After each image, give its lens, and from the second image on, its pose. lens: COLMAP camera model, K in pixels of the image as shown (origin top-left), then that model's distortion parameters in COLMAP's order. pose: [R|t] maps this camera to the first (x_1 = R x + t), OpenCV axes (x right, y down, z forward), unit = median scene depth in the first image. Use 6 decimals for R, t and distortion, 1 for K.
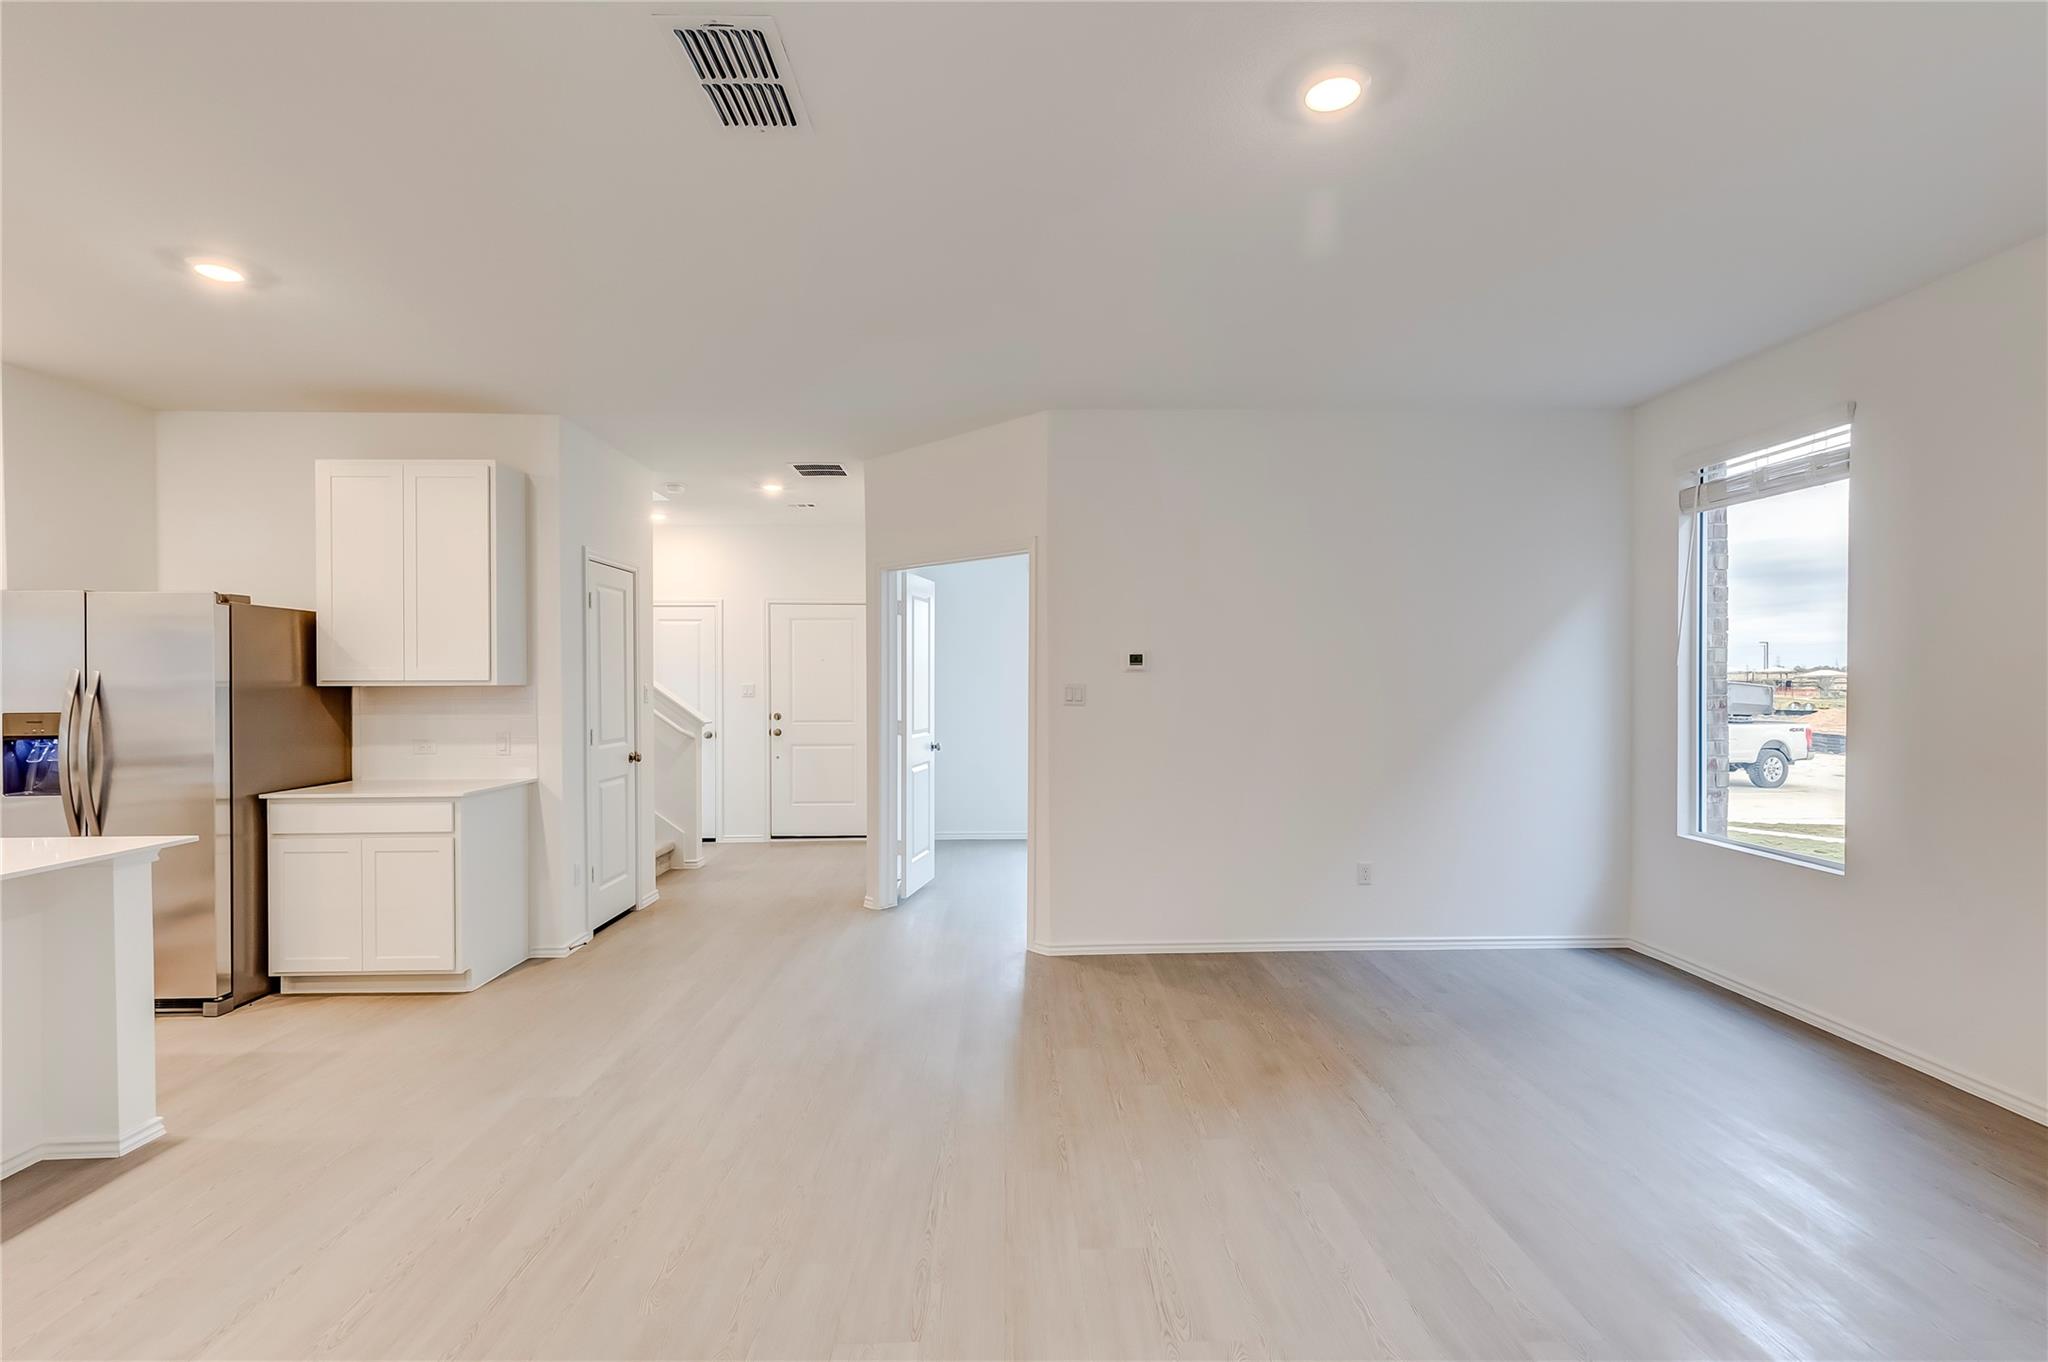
lens RADIAL K [[926.6, 0, 1032.2], [0, 926.6, 685.0], [0, 0, 1]] dist [0.001400, 0.000263]
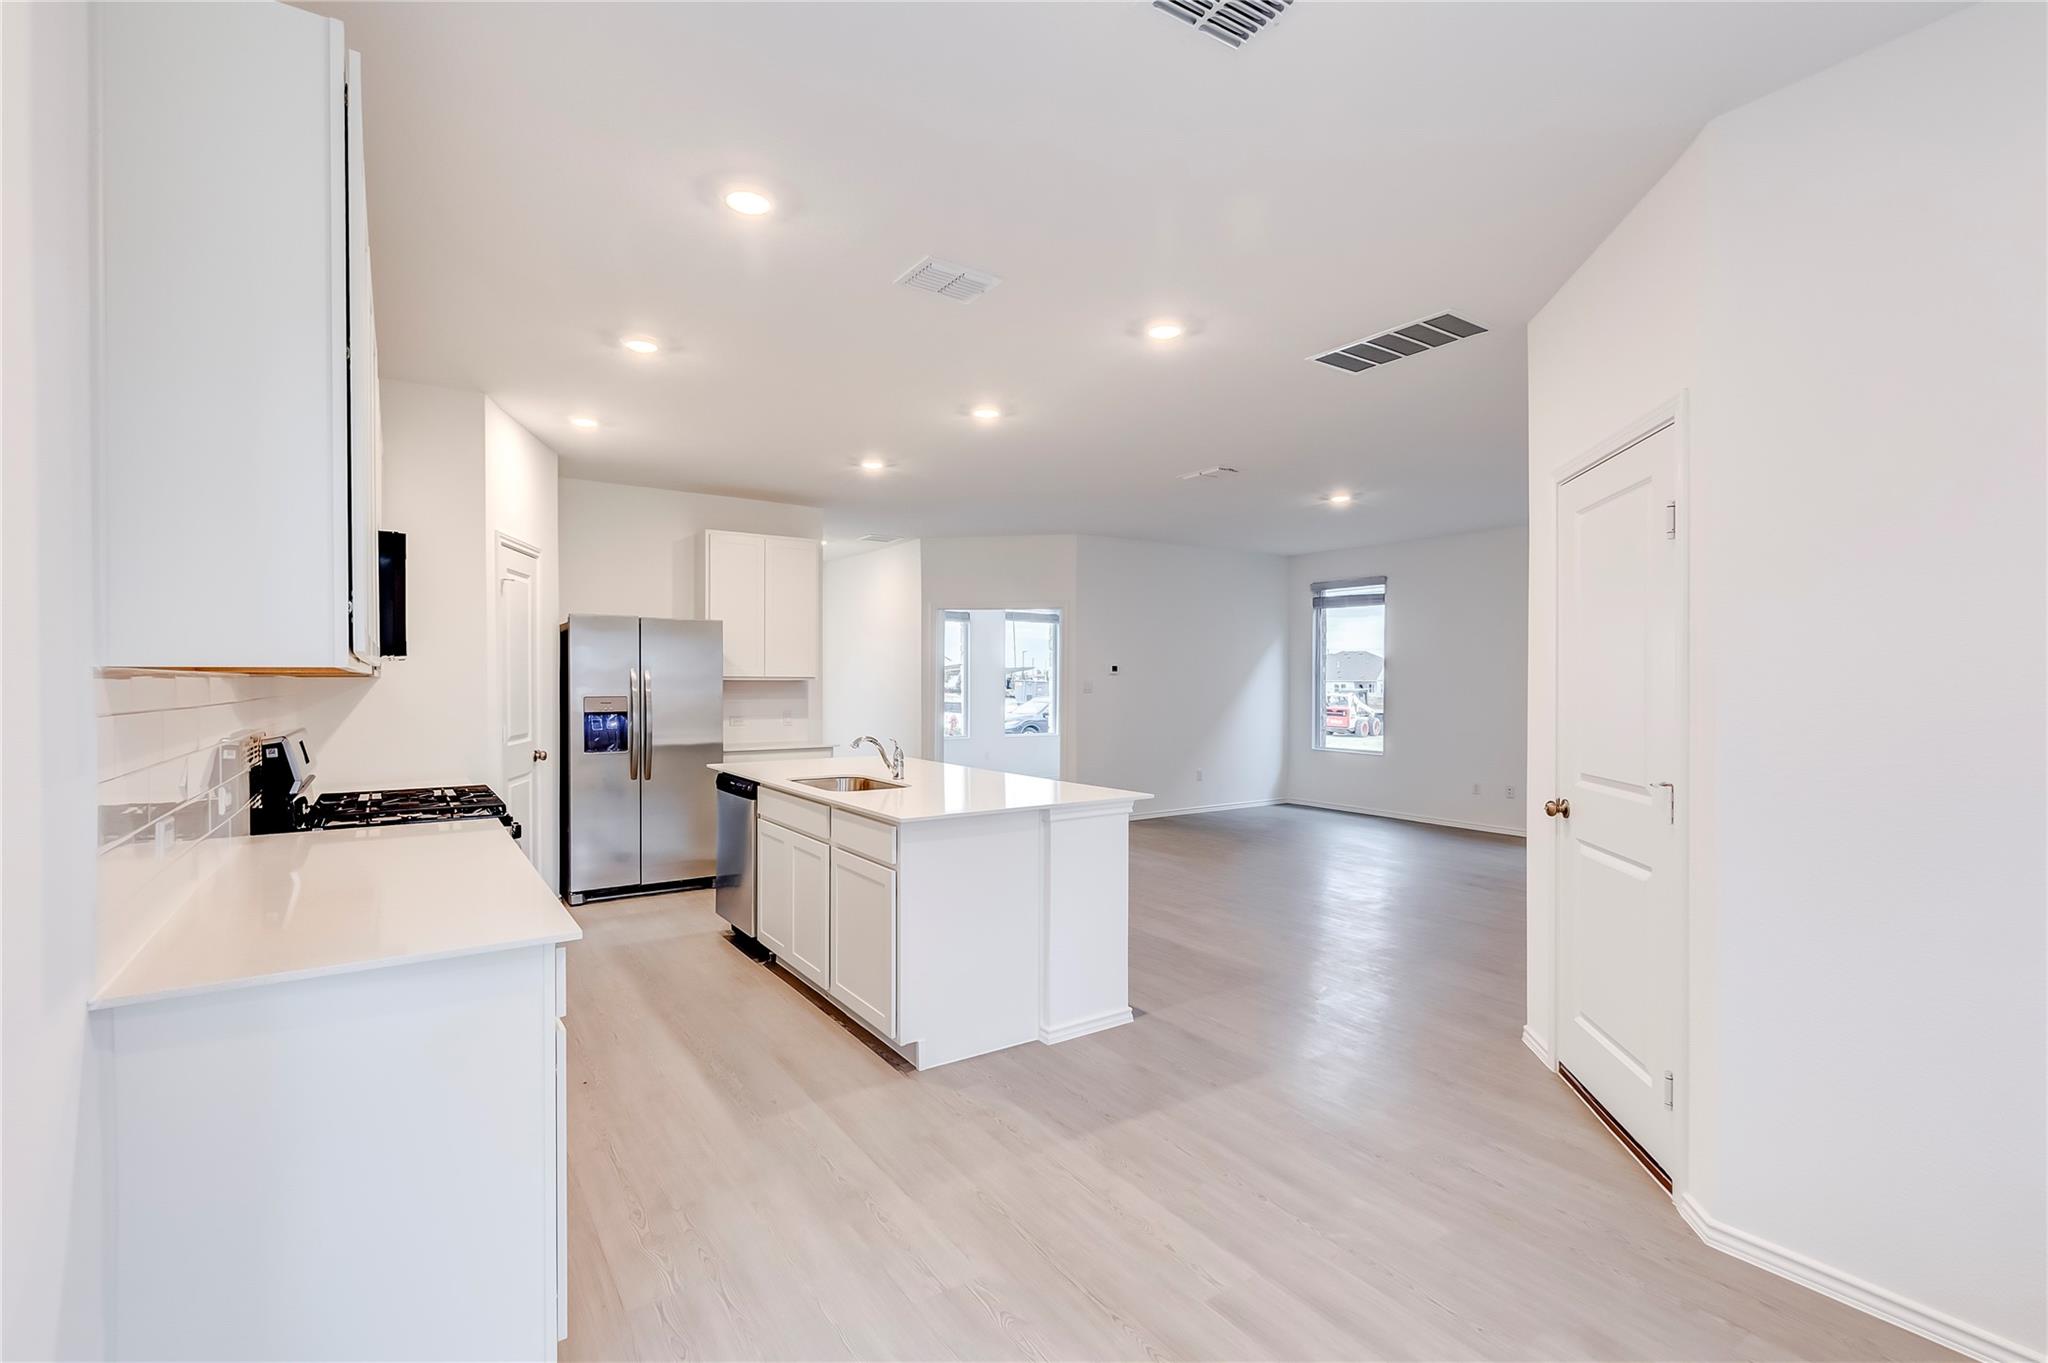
lens RADIAL K [[926.6, 0, 1032.2], [0, 926.6, 685.5], [0, 0, 1]] dist [0.001400, 0.000263]
pose [[0.834222, 0.004544, 0.551410, -1.160039], [-0.005262, 0.999986, -0.000280, 0.007486], [-0.551404, -0.002668, 0.834234, -0.548768]]
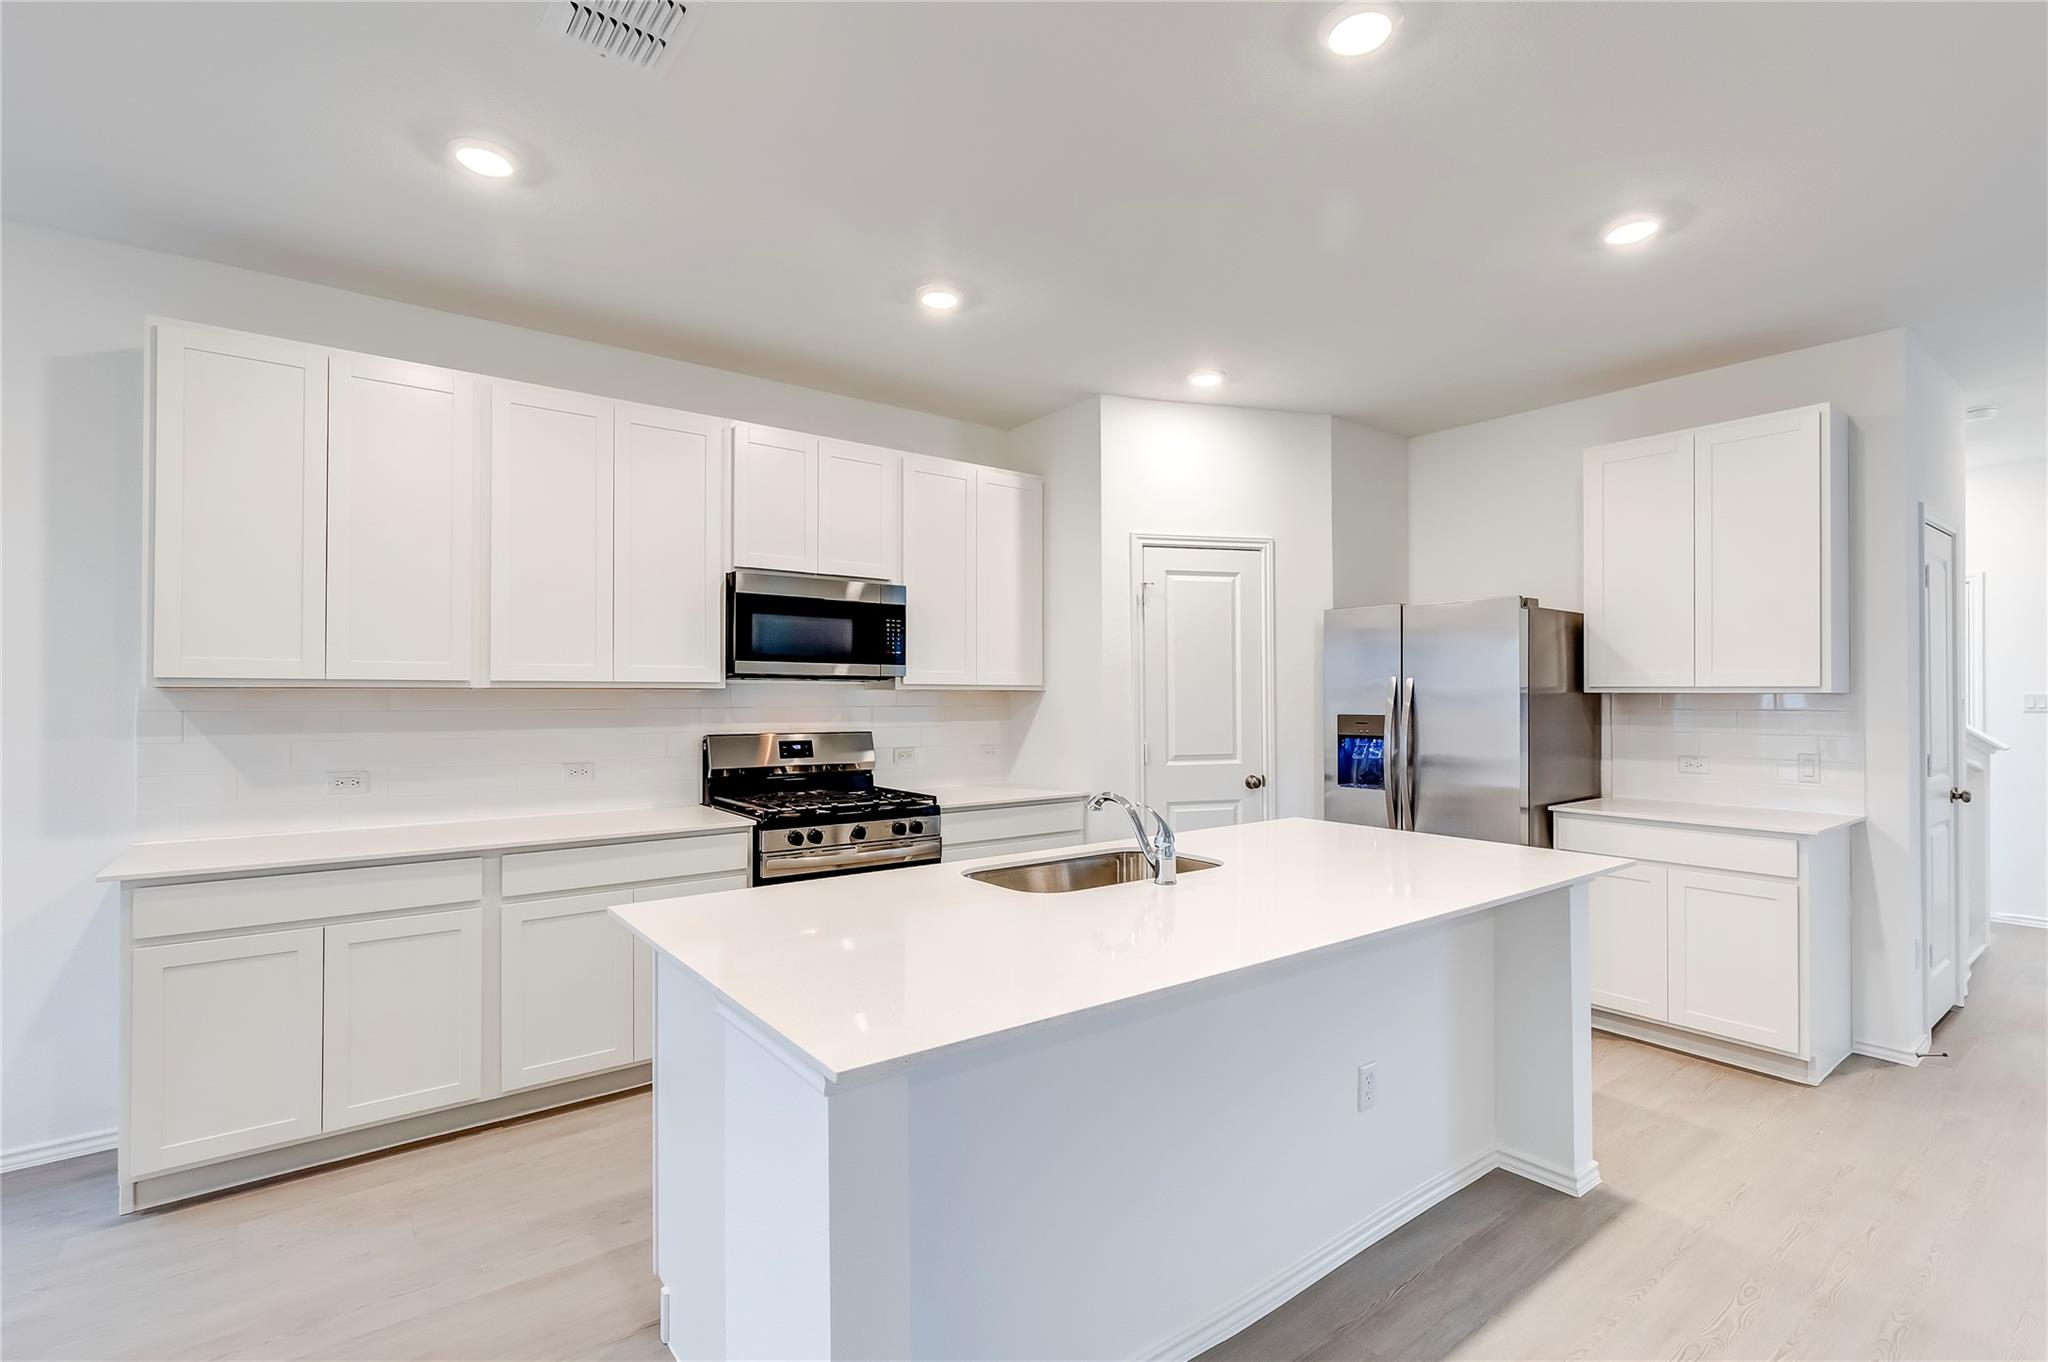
lens RADIAL K [[944.6, 0, 1032.3], [0, 944.6, 685.0], [0, 0, 1]] dist [0.009171, 0.000160]
pose [[0.592824, -0.000927, -0.805331, -0.335216], [-0.006415, 0.999962, -0.005873, 0.002673], [0.805306, 0.008648, 0.592796, -0.006040]]
